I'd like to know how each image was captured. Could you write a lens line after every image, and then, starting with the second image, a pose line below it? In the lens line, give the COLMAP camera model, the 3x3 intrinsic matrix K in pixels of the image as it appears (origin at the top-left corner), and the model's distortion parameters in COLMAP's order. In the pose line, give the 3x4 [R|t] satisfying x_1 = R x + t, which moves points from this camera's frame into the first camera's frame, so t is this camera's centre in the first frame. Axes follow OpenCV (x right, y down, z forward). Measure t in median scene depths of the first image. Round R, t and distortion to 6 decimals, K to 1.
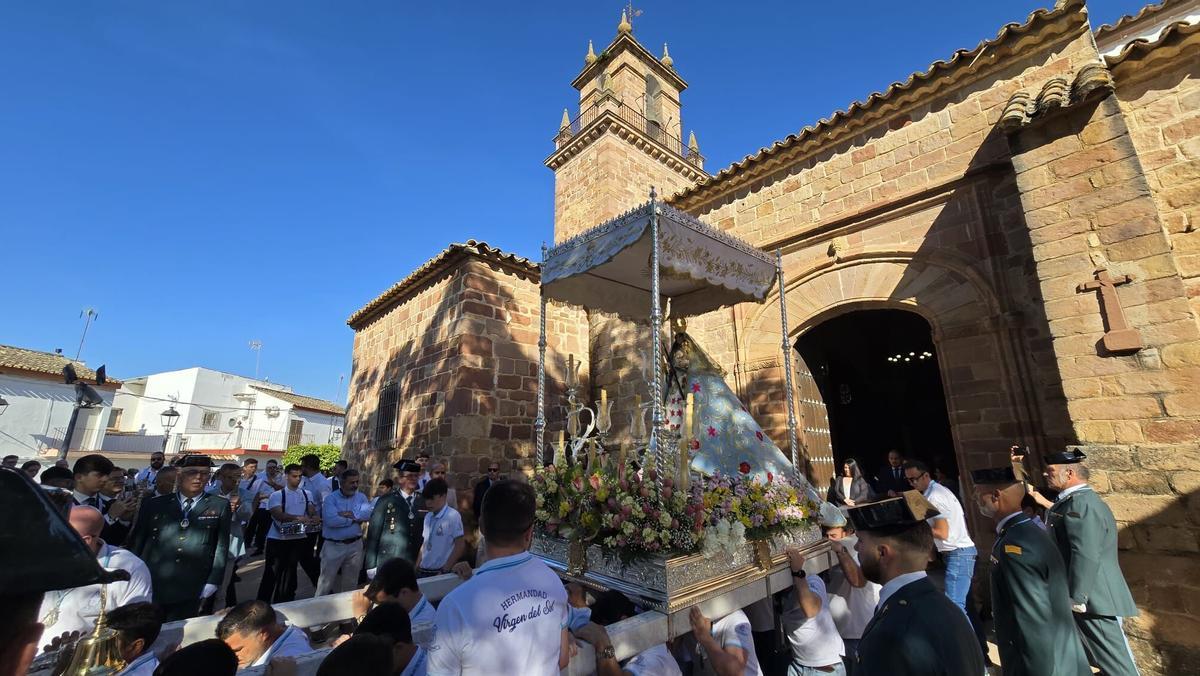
lens RADIAL K [[494.1, 0, 602.5], [0, 494.1, 344.6], [0, 0, 1]] dist [-0.001089, 0.000509]
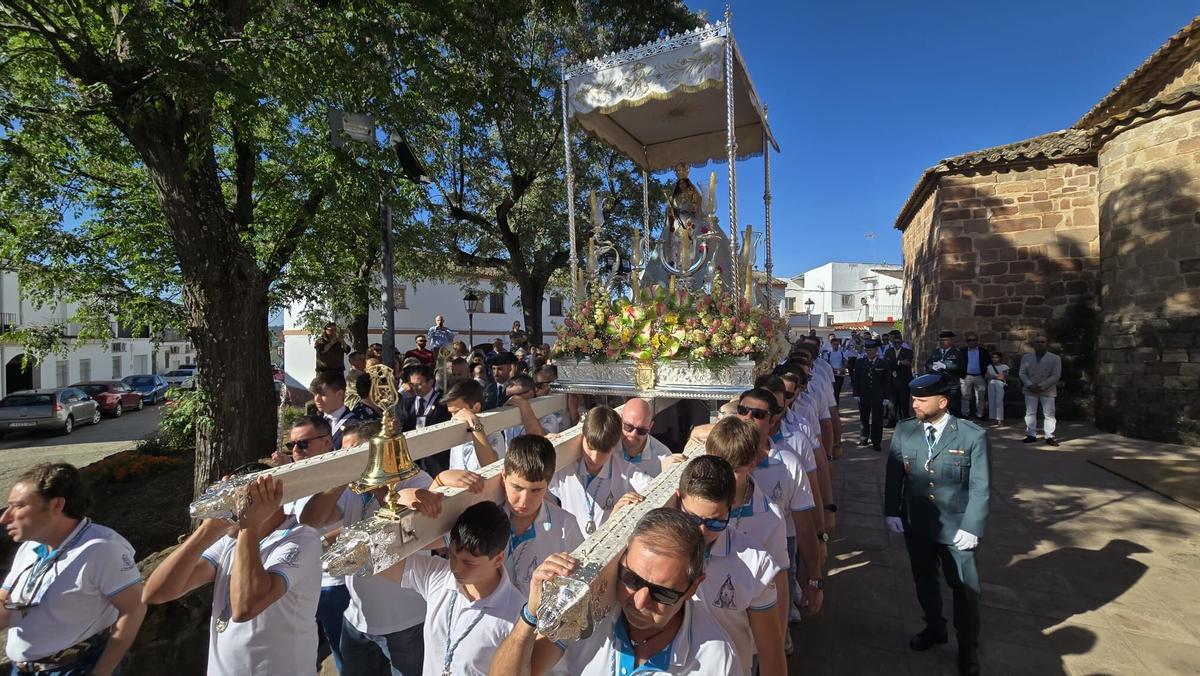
lens RADIAL K [[494.1, 0, 597.8], [0, 494.1, 345.8], [0, 0, 1]] dist [-0.001089, 0.000509]
pose [[0.382962, 0.010916, -0.923700, 0.580386], [0.235987, 0.965595, 0.109250, -0.106614], [0.893113, -0.259820, 0.367210, -0.361721]]
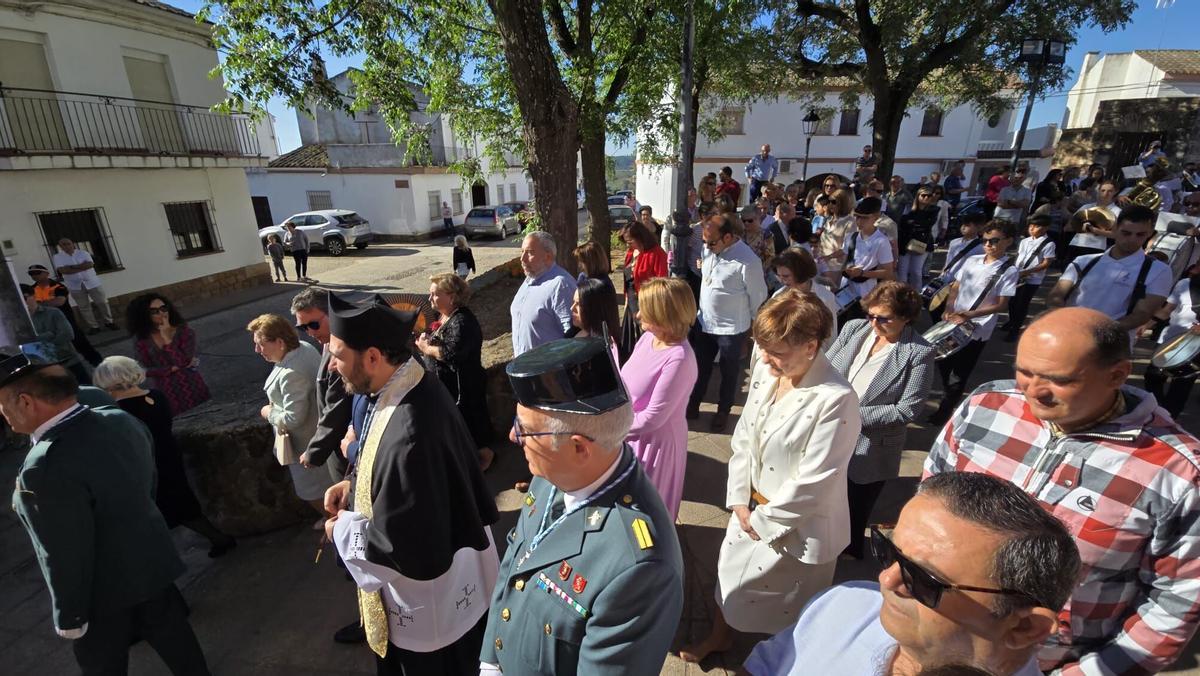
lens RADIAL K [[494.1, 0, 598.3], [0, 494.1, 344.0], [0, 0, 1]] dist [-0.001089, 0.000509]
pose [[-0.255695, 0.324467, -0.910682, 0.563520], [0.246627, 0.932721, 0.263073, -0.097200], [0.934770, -0.157332, -0.318514, -0.304921]]
